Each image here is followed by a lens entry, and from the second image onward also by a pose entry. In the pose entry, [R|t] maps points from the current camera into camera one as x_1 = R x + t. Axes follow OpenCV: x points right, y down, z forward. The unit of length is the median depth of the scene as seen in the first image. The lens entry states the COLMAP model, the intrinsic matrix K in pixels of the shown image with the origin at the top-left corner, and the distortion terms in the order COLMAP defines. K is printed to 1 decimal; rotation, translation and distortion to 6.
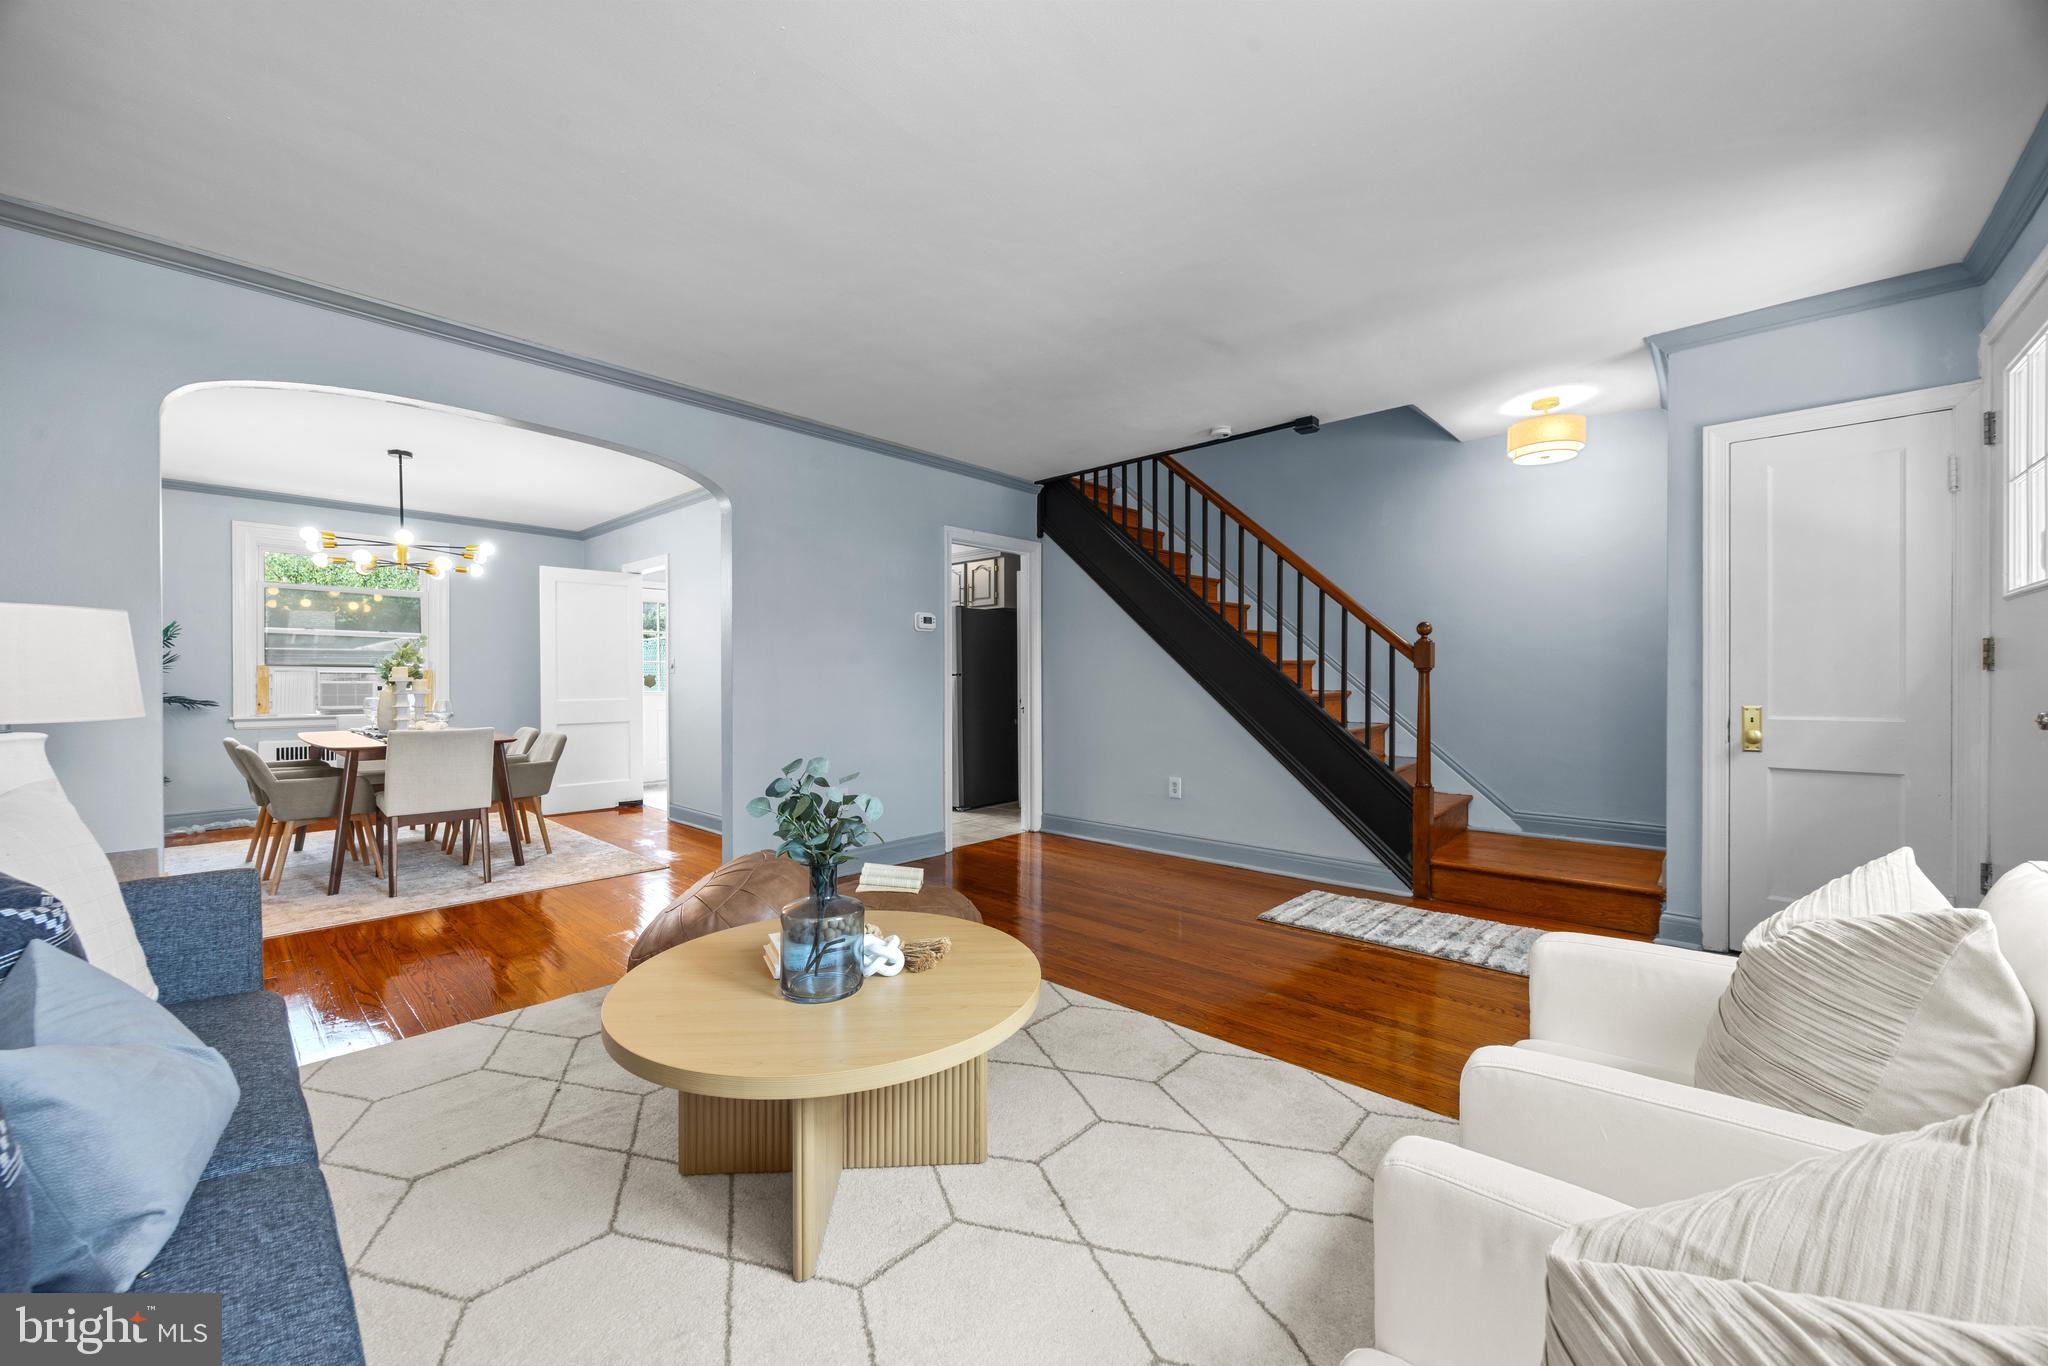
lens RADIAL K [[772.6, 0, 1019.9], [0, 772.6, 679.3], [0, 0, 1]] dist [-0.003166, -0.000179]
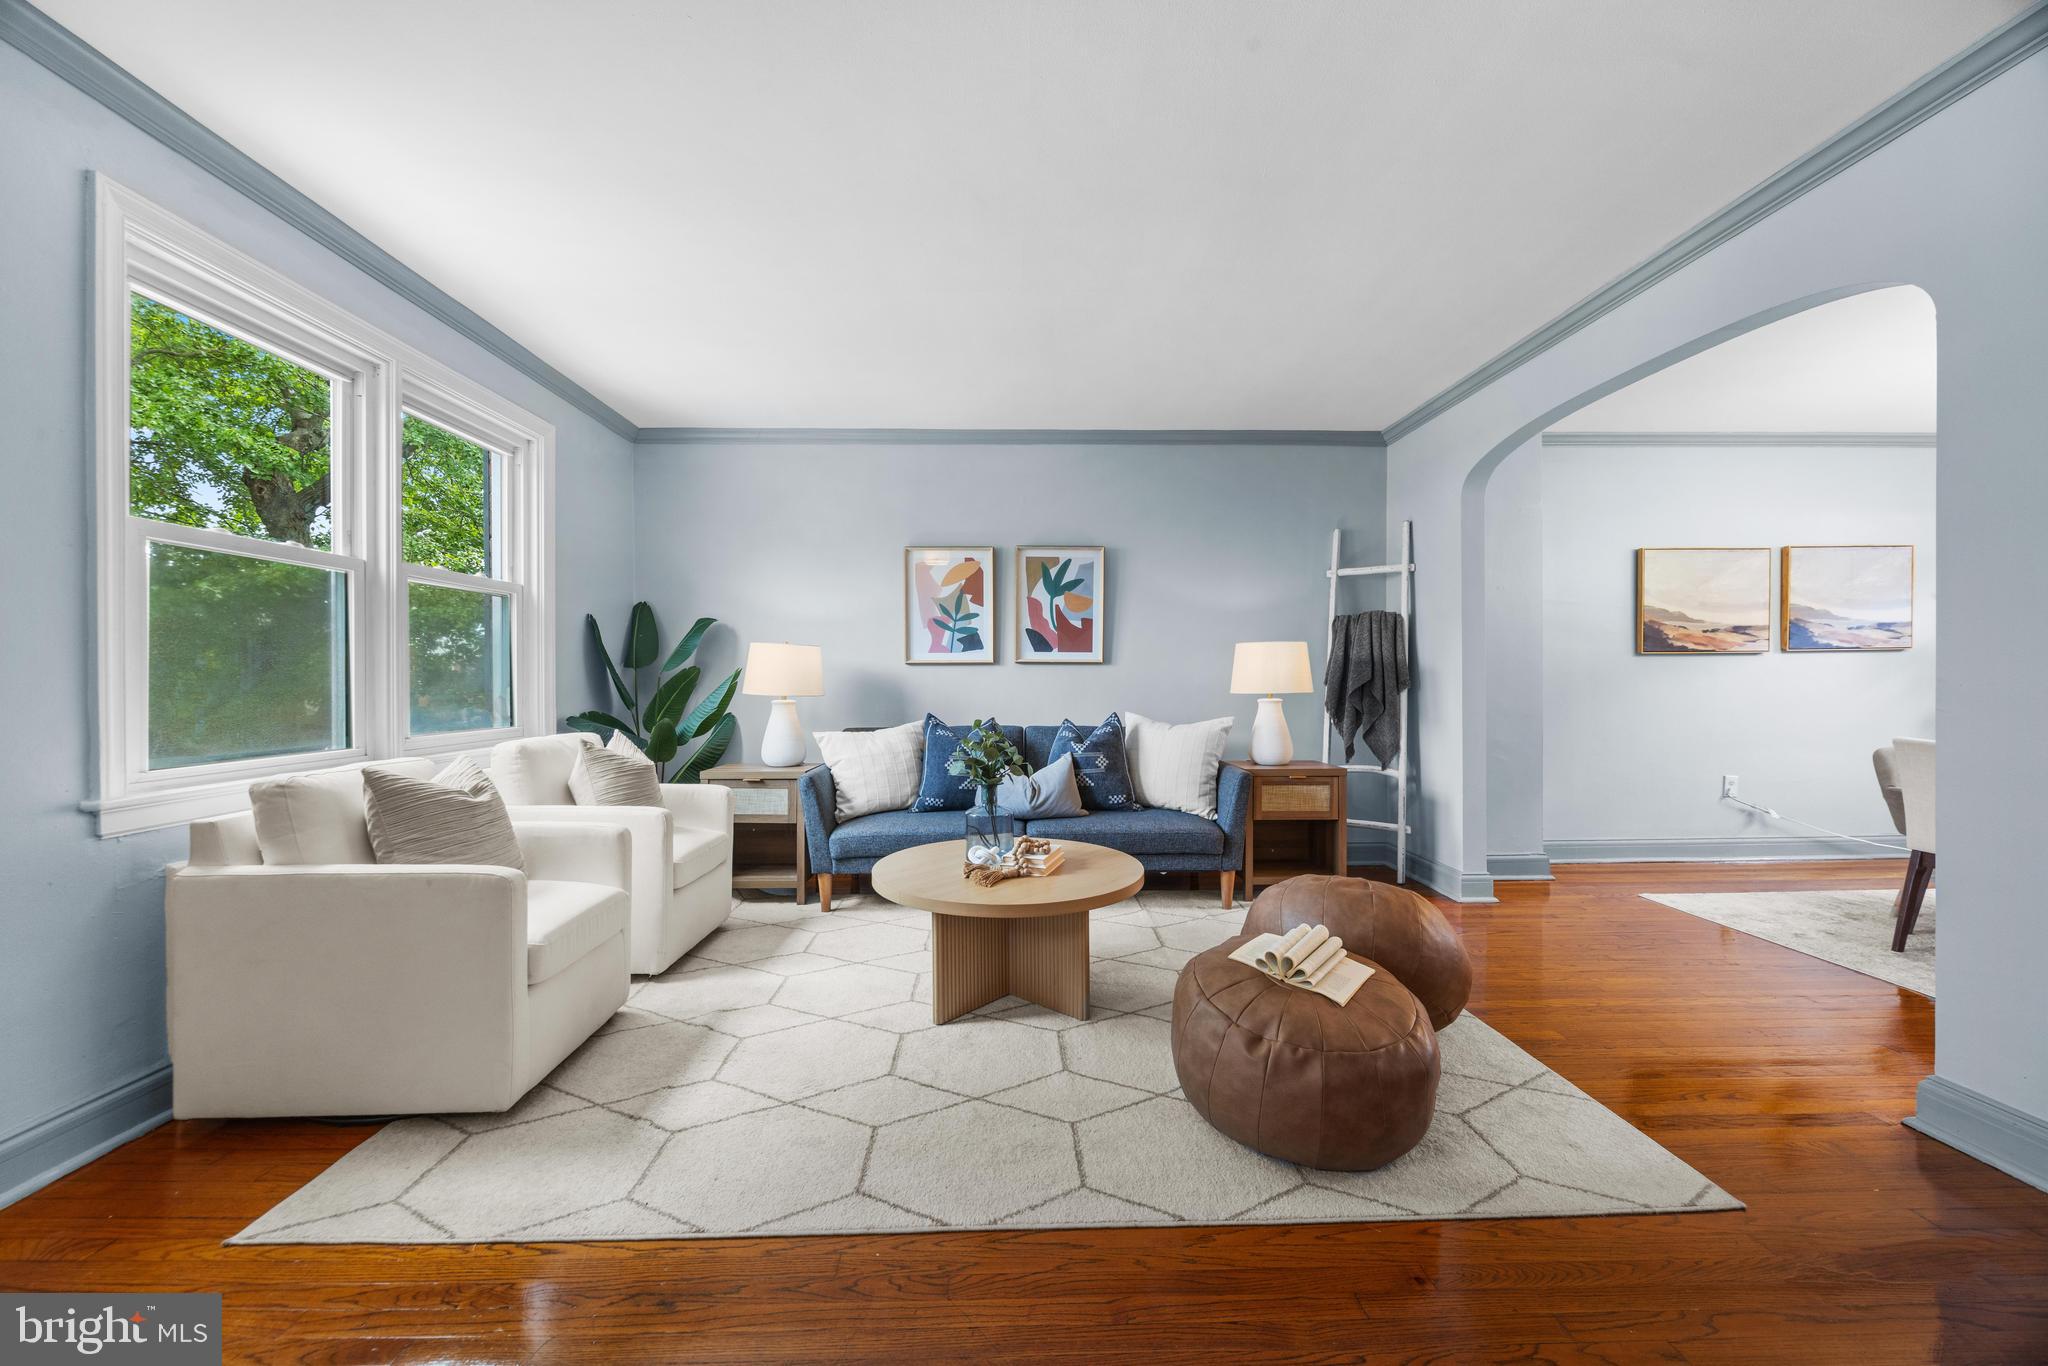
lens RADIAL K [[772.6, 0, 1019.9], [0, 772.6, 679.3], [0, 0, 1]] dist [-0.003166, -0.000179]
pose [[-0.717942, 0.004114, -0.696091, 0.333141], [0.004904, 0.999988, 0.000851, 0.003474], [0.696086, -0.002803, -0.717953, 0.870468]]
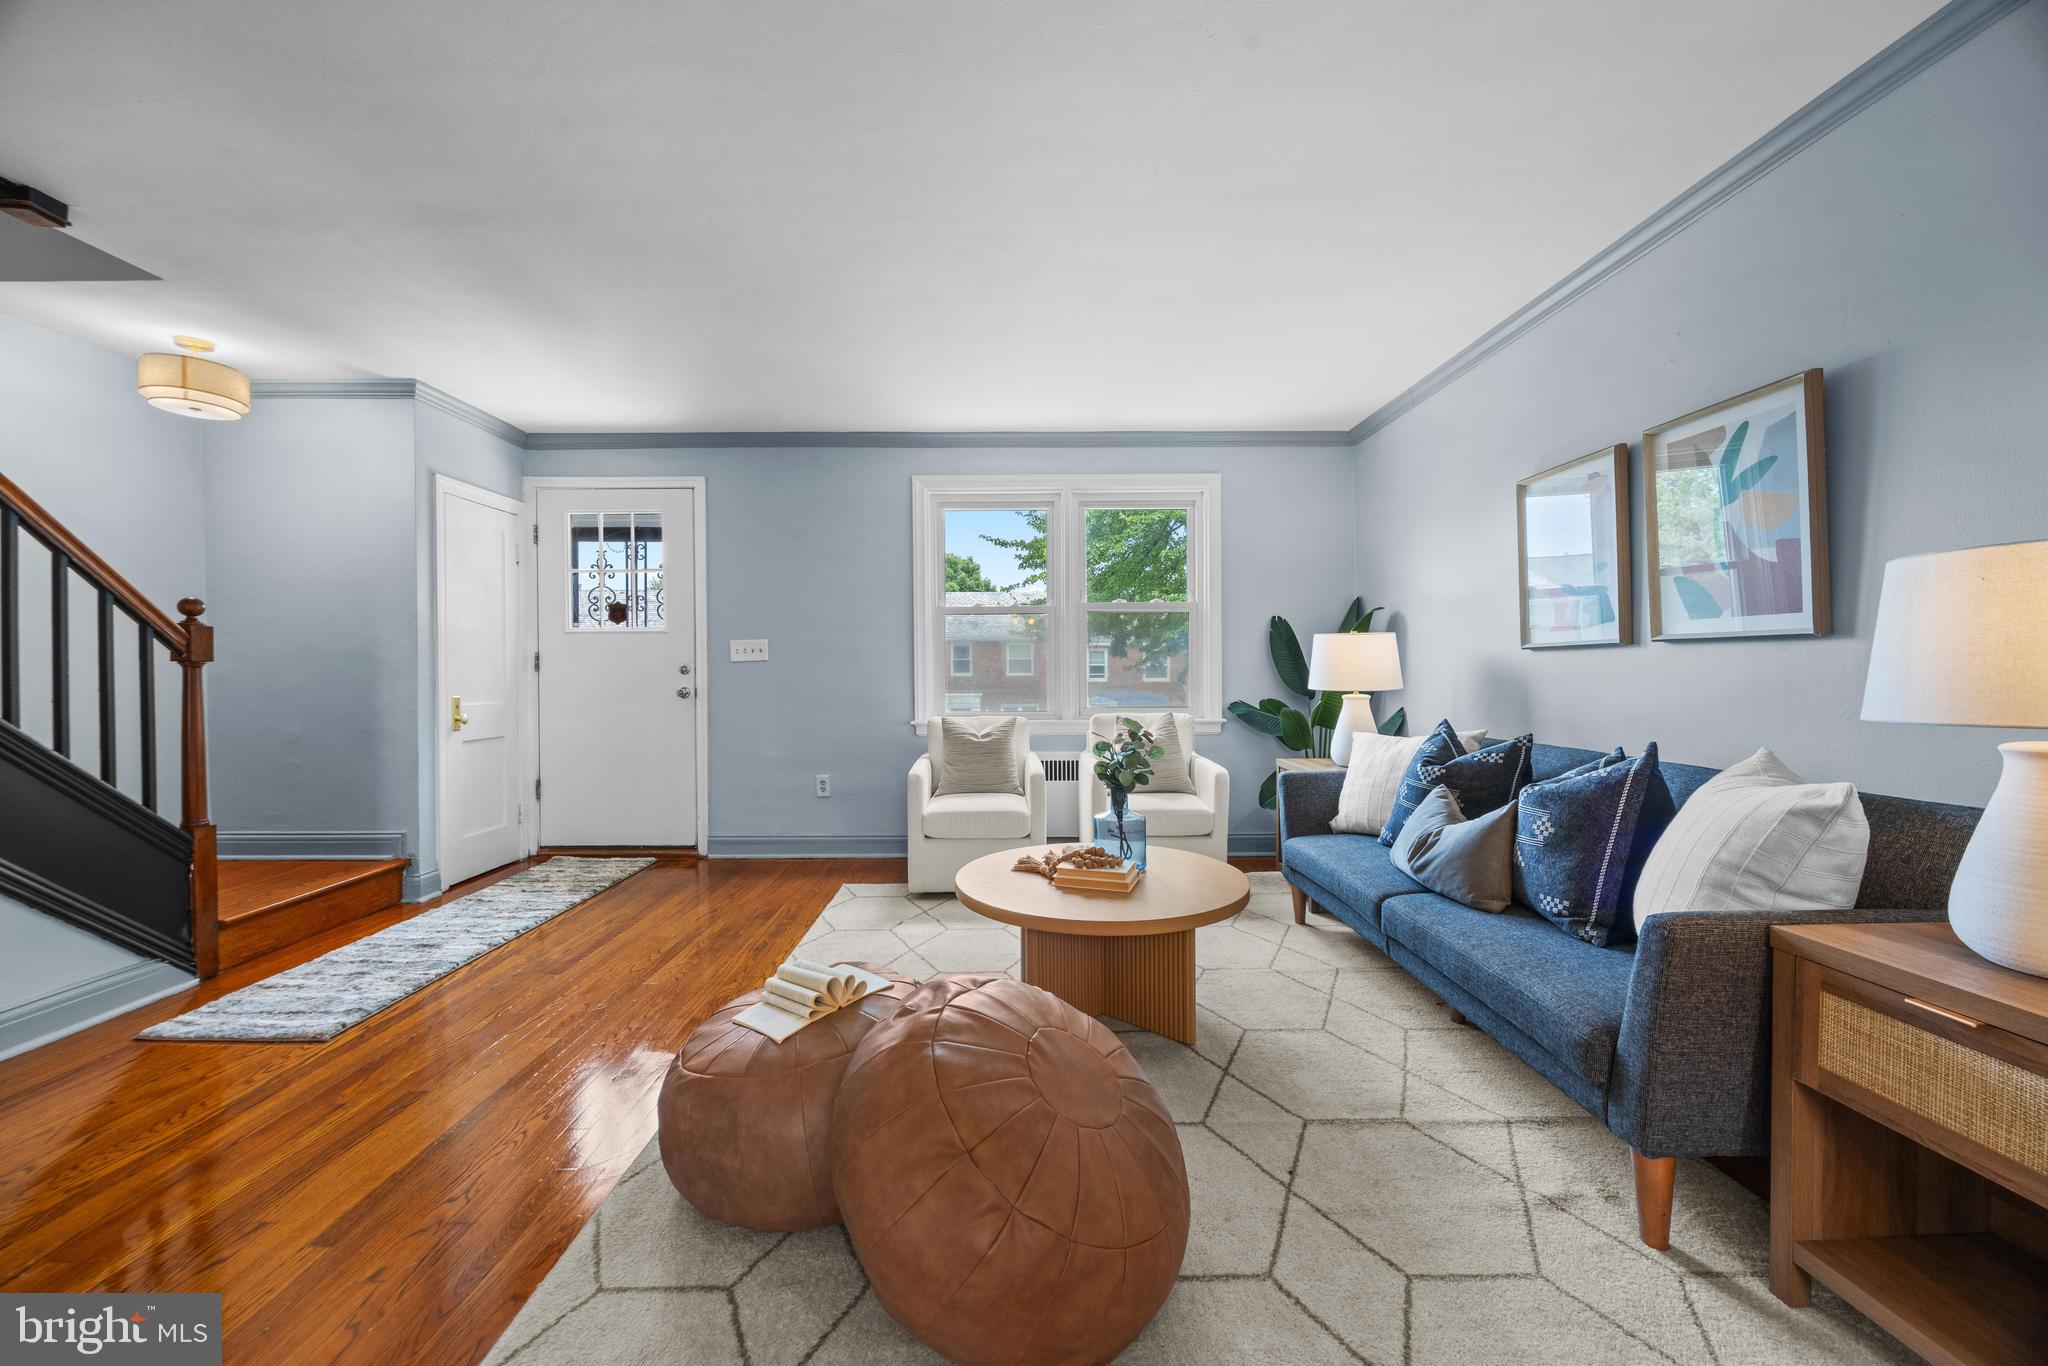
lens RADIAL K [[772.6, 0, 1019.9], [0, 772.6, 679.3], [0, 0, 1]] dist [-0.003166, -0.000179]
pose [[-0.686133, 0.000285, 0.727476, -0.483539], [0.007136, 0.999954, 0.006339, 0.002624], [-0.727441, 0.009541, -0.686104, 0.855692]]
